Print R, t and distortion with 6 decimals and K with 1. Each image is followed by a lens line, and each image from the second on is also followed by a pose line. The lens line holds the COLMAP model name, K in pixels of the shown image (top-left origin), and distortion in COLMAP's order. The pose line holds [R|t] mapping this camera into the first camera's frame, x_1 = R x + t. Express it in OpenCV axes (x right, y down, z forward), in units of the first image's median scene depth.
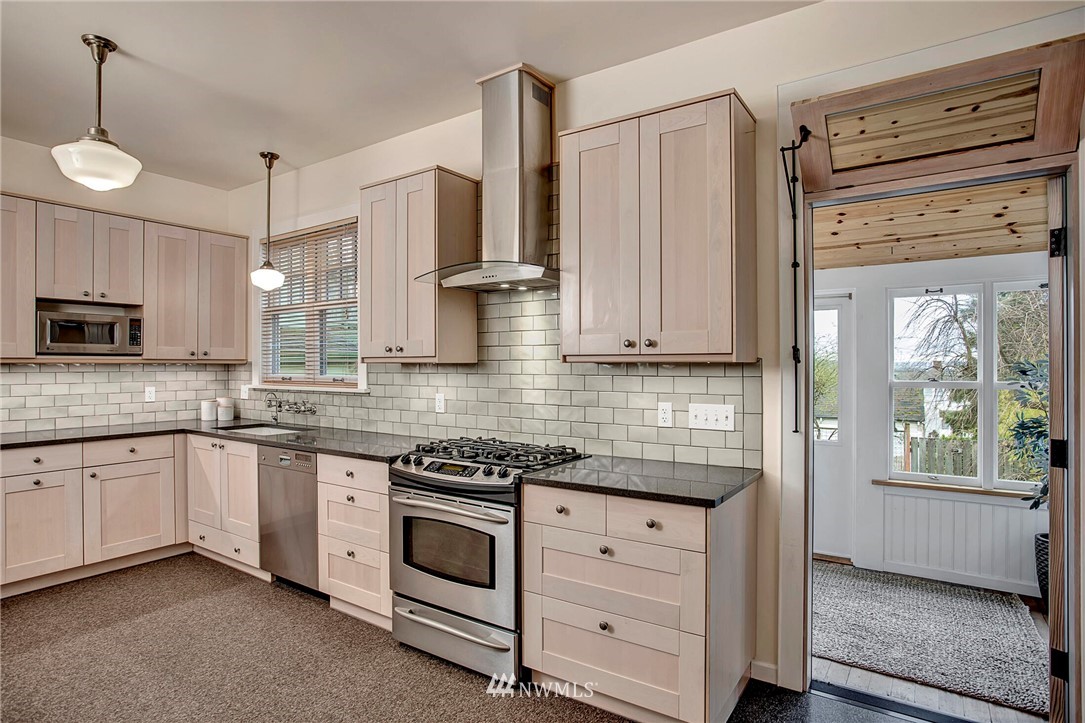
lens RADIAL K [[623.8, 0, 542.5], [0, 623.8, 361.5], [0, 0, 1]] dist [-0.004497, 0.000599]
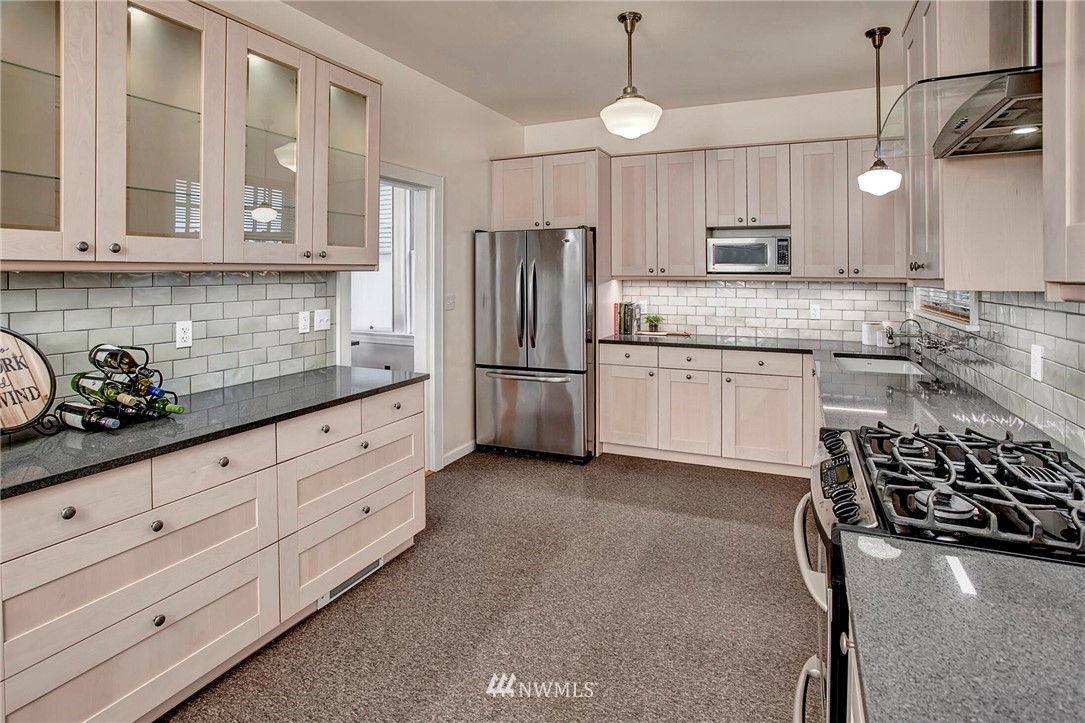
lens RADIAL K [[590.2, 0, 543.6], [0, 590.2, 265.1], [0, 0, 1]] dist [-0.003005, -0.000133]
pose [[0.169157, -0.009739, -0.985541, 0.297797], [0.002661, 0.999952, -0.009424, -0.018553], [0.985586, -0.001028, 0.169175, 0.509633]]
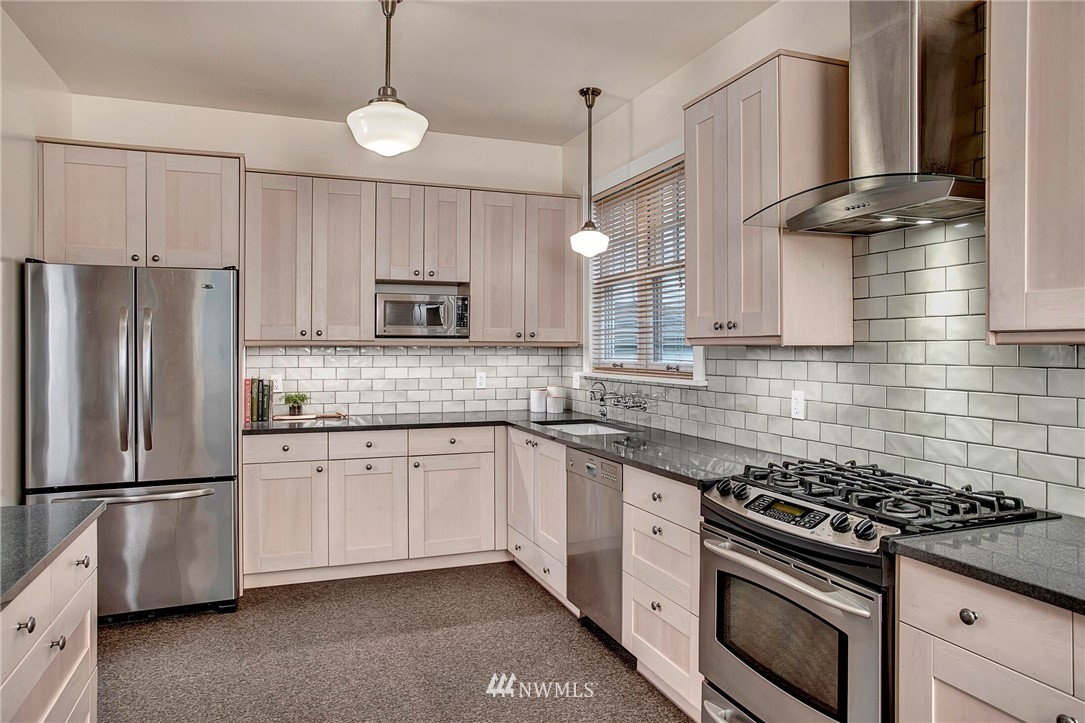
lens RADIAL K [[744.0, 0, 522.0], [0, 744.0, 345.4], [0, 0, 1]] dist [-0.057320, 0.059963]
pose [[0.815605, -0.000023, -0.578610, 0.059099], [0.000601, 0.999999, 0.000808, 0.001376], [0.578609, -0.001007, 0.815604, 0.186567]]
